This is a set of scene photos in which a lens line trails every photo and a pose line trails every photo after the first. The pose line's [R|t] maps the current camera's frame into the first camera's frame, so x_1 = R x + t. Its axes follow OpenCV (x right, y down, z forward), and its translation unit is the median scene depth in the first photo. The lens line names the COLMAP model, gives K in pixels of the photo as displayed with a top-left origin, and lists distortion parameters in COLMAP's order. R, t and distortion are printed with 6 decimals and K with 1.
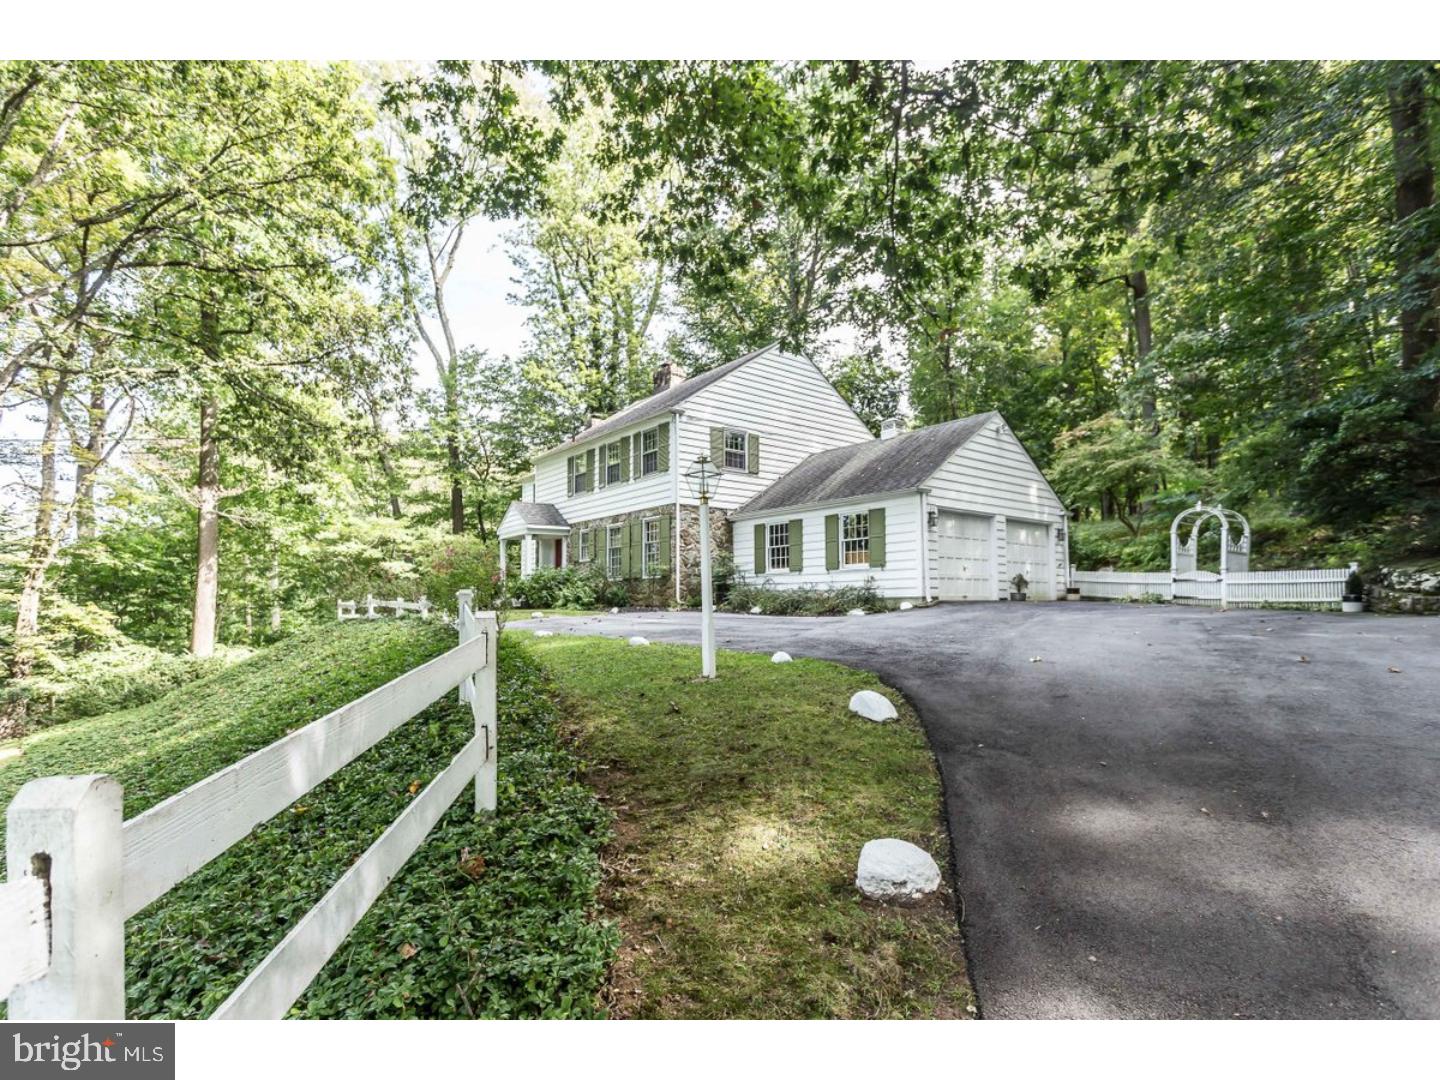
lens RADIAL K [[720.8, 0, 711.7], [0, 720.8, 544.7], [0, 0, 1]] dist [0.000836, 0.000645]
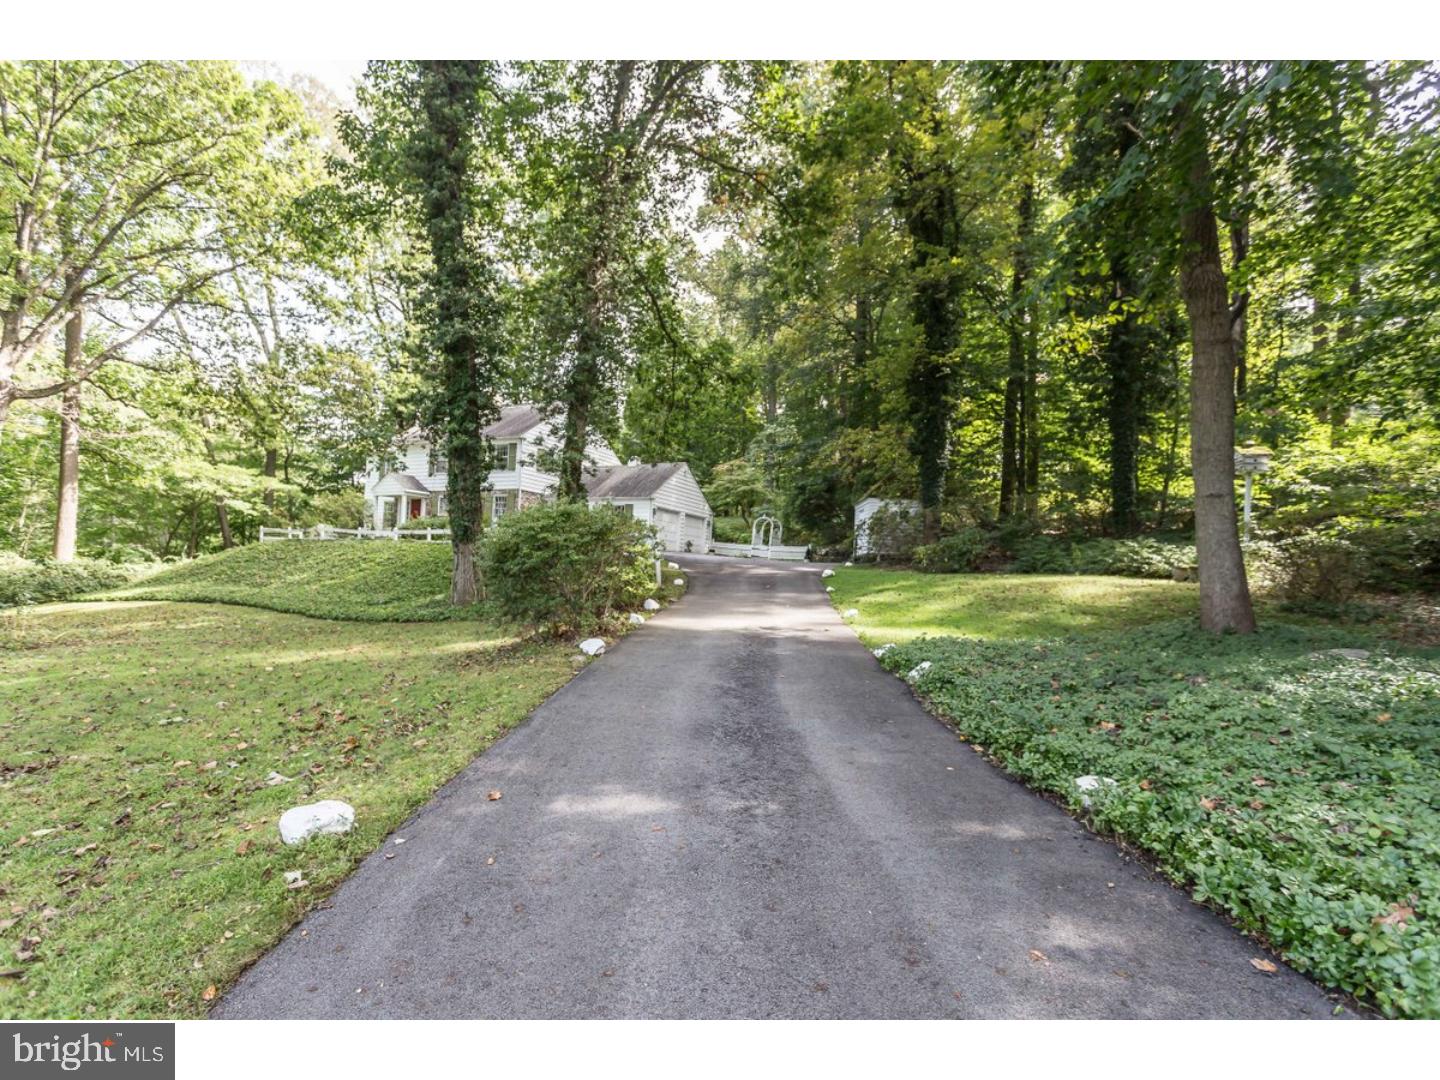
lens RADIAL K [[720.8, 0, 711.7], [0, 720.8, 544.7], [0, 0, 1]] dist [0.000836, 0.000645]
pose [[0.903923, 0.071452, 0.421684, -0.398801], [-0.088395, 0.995870, 0.020740, 0.002633], [-0.418461, -0.056022, 0.906506, -0.932344]]
